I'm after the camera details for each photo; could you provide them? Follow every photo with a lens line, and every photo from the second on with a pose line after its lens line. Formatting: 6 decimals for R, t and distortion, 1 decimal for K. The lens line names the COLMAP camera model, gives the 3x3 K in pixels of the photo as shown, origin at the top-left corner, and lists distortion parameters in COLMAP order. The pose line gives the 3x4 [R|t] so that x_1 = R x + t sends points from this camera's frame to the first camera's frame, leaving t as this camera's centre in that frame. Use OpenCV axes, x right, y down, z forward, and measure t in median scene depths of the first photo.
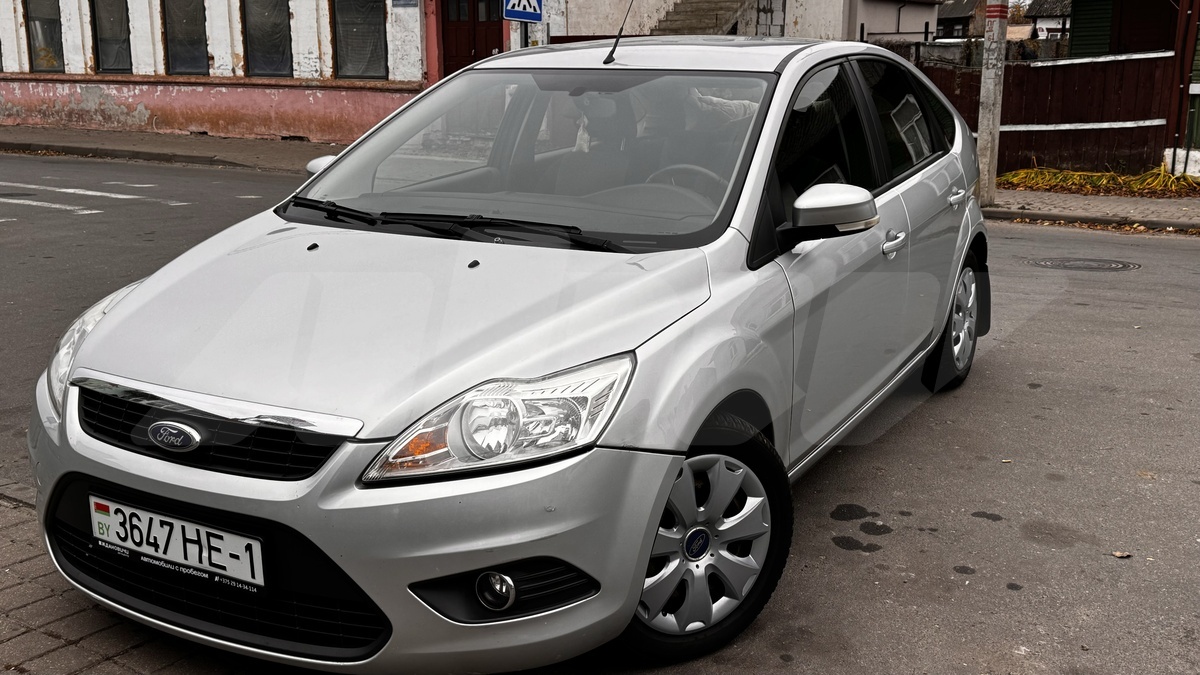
lens RADIAL K [[1198.1, 0, 600.0], [0, 1198.1, 337.5], [0, 0, 1]] dist [0.194214, -0.480078]
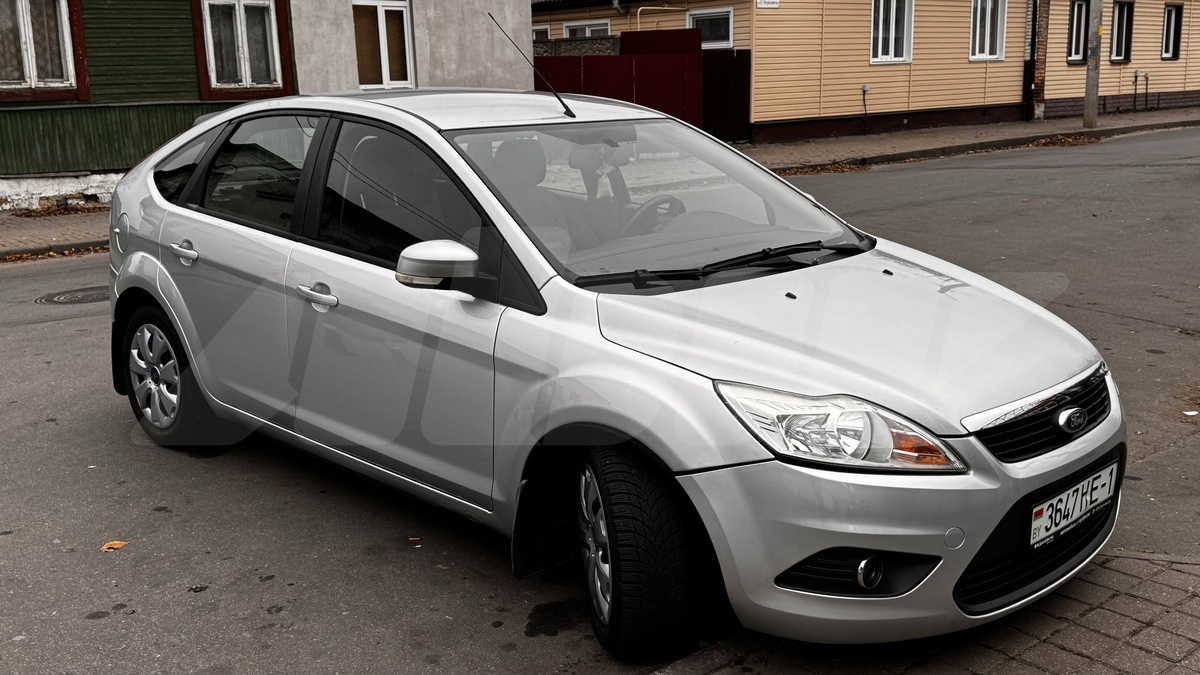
lens RADIAL K [[1198.1, 0, 600.0], [0, 1198.1, 337.5], [0, 0, 1]] dist [0.194214, -0.480078]
pose [[0.247674, -0.213182, 0.945098, -1.620112], [0.226127, 0.961269, 0.157571, -0.306727], [-0.942085, 0.174686, 0.286288, 1.065298]]
